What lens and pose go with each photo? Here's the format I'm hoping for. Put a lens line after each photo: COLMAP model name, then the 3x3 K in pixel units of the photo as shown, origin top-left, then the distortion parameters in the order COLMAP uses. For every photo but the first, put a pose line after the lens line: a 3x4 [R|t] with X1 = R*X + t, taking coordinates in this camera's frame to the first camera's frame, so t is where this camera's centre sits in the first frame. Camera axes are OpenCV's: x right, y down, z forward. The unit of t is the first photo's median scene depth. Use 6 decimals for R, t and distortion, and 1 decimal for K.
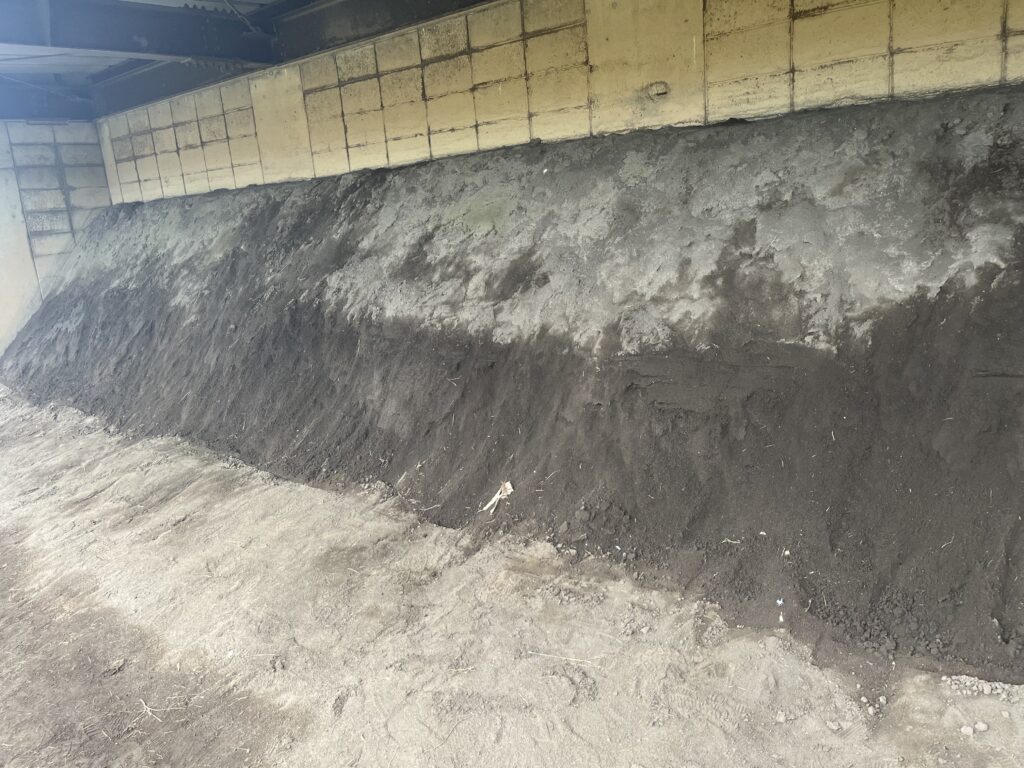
lens RADIAL K [[786.9, 0, 522.8], [0, 786.9, 385.0], [0, 0, 1]] dist [0.074692, -0.103201]
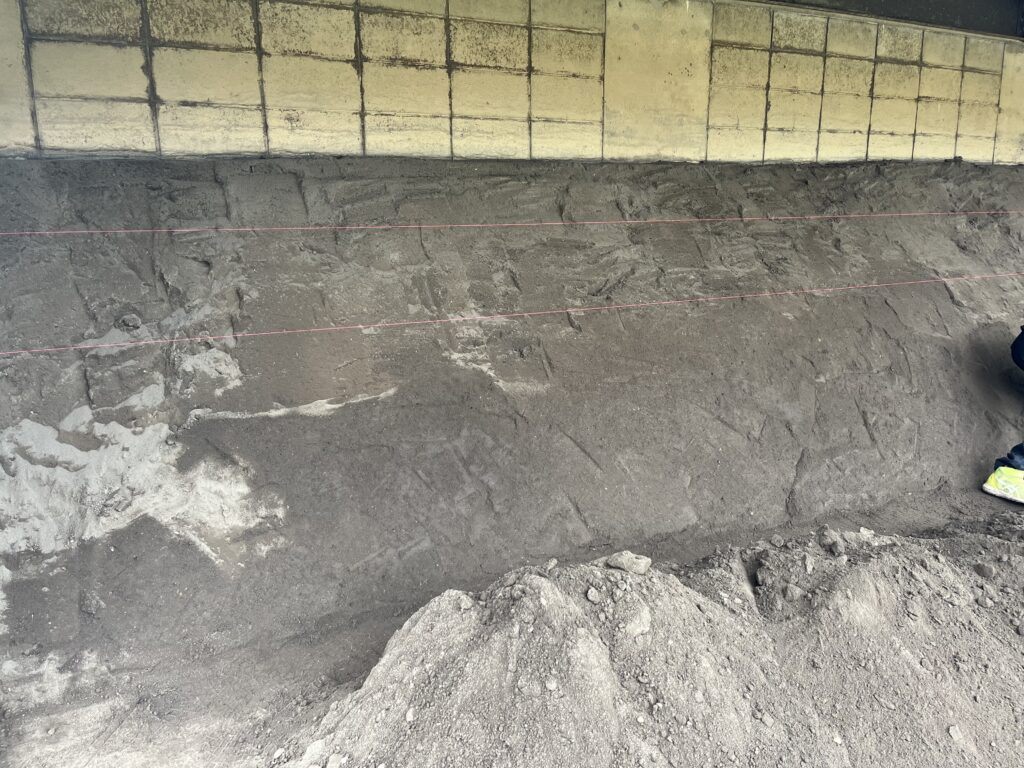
lens RADIAL K [[786.9, 0, 480.1], [0, 786.9, 387.0], [0, 0, 1]] dist [0.074692, -0.103201]
pose [[0.404830, -0.132180, 0.904788, -1.172970], [0.182190, 0.981317, 0.061842, -0.158809], [-0.896058, 0.139808, 0.421349, 1.028593]]
